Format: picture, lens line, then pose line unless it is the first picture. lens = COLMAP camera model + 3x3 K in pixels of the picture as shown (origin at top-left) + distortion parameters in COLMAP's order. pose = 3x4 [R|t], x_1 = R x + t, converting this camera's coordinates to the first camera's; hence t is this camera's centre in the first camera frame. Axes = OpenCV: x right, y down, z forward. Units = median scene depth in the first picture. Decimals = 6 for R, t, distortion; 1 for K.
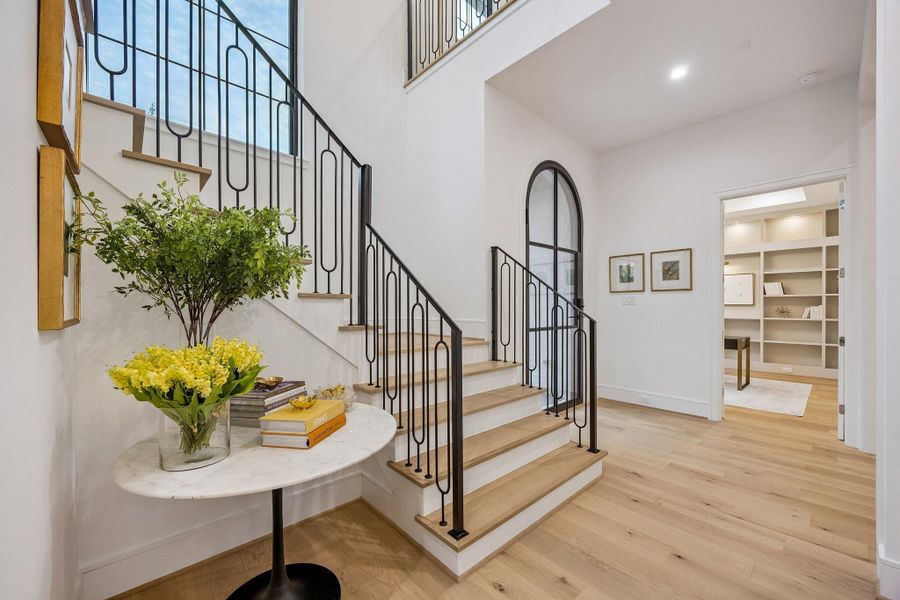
lens RADIAL K [[354.3, 0, 446.1], [0, 354.3, 308.7], [0, 0, 1]] dist [0.001376, 0.000457]
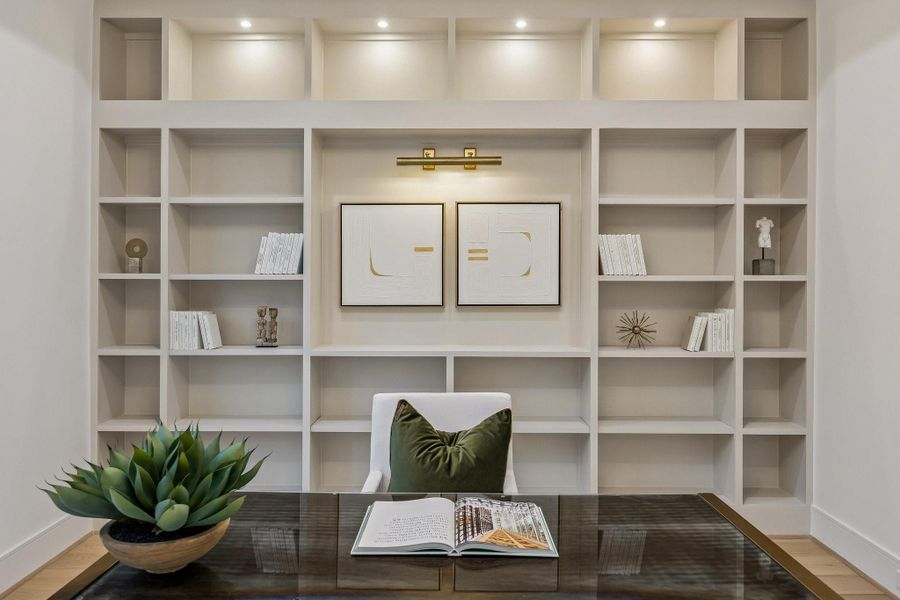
lens RADIAL K [[607.6, 0, 449.8], [0, 607.6, 293.5], [0, 0, 1]] dist [-0.008566, -0.004516]
pose [[0.670625, -0.007663, 0.741757, 0.440688], [0.003143, 0.999967, 0.007489, -0.027700], [-0.741790, -0.002691, 0.670627, 0.764578]]
